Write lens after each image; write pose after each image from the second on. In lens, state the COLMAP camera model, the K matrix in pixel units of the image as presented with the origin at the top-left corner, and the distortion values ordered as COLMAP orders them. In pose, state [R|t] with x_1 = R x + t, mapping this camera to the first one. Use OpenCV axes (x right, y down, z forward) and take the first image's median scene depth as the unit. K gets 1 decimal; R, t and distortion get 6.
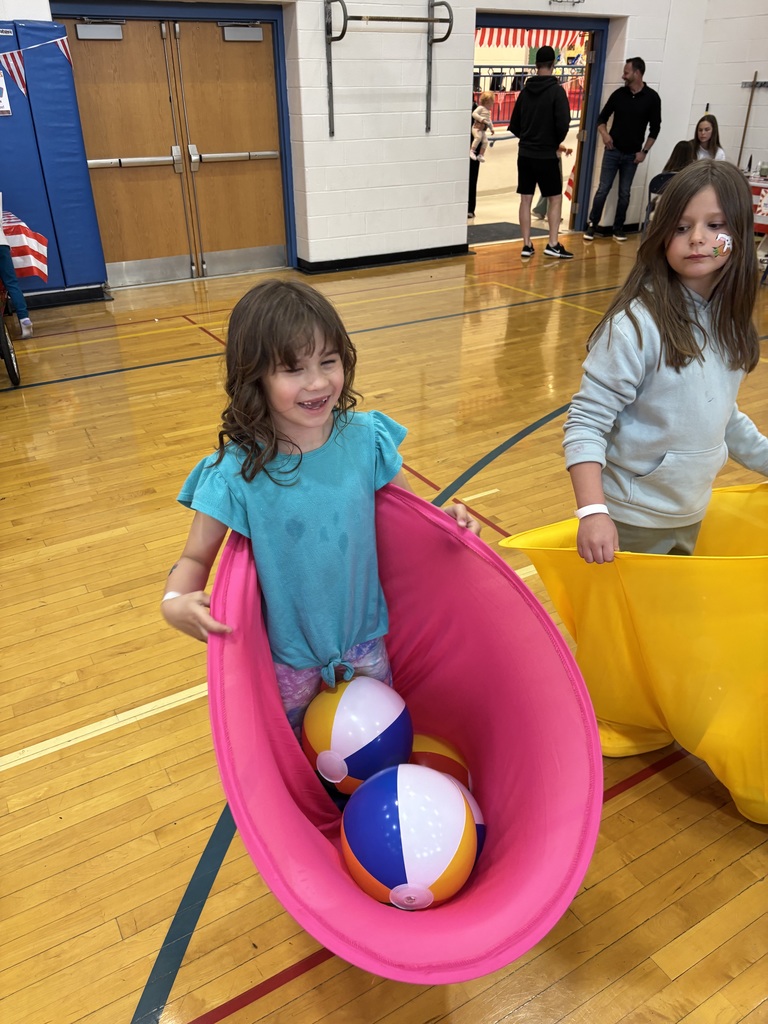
lens RADIAL K [[773.0, 0, 385.7], [0, 773.0, 515.0], [0, 0, 1]] dist [-0.007264, 0.005715]
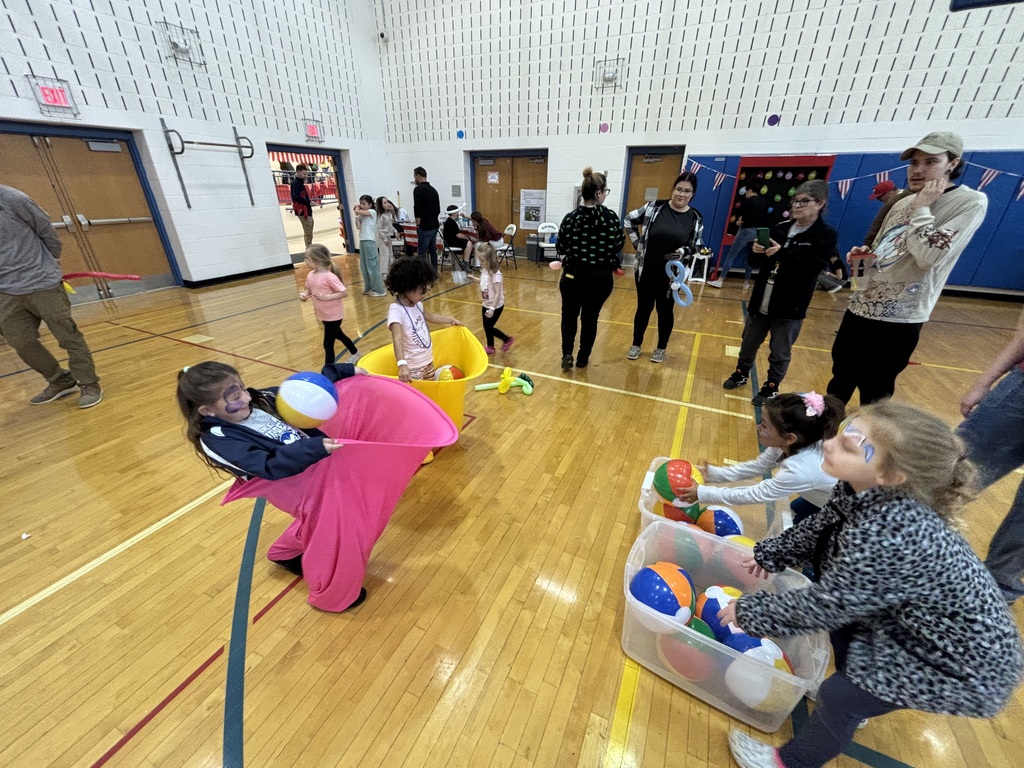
lens RADIAL K [[409.2, 0, 514.1], [0, 409.2, 379.4], [0, 0, 1]] dist [-0.008512, 0.000145]
pose [[0.824810, -0.221793, 0.520092, -0.028514], [0.251189, 0.967831, 0.014371, 0.043766], [-0.506549, 0.118788, 0.853989, -0.088456]]
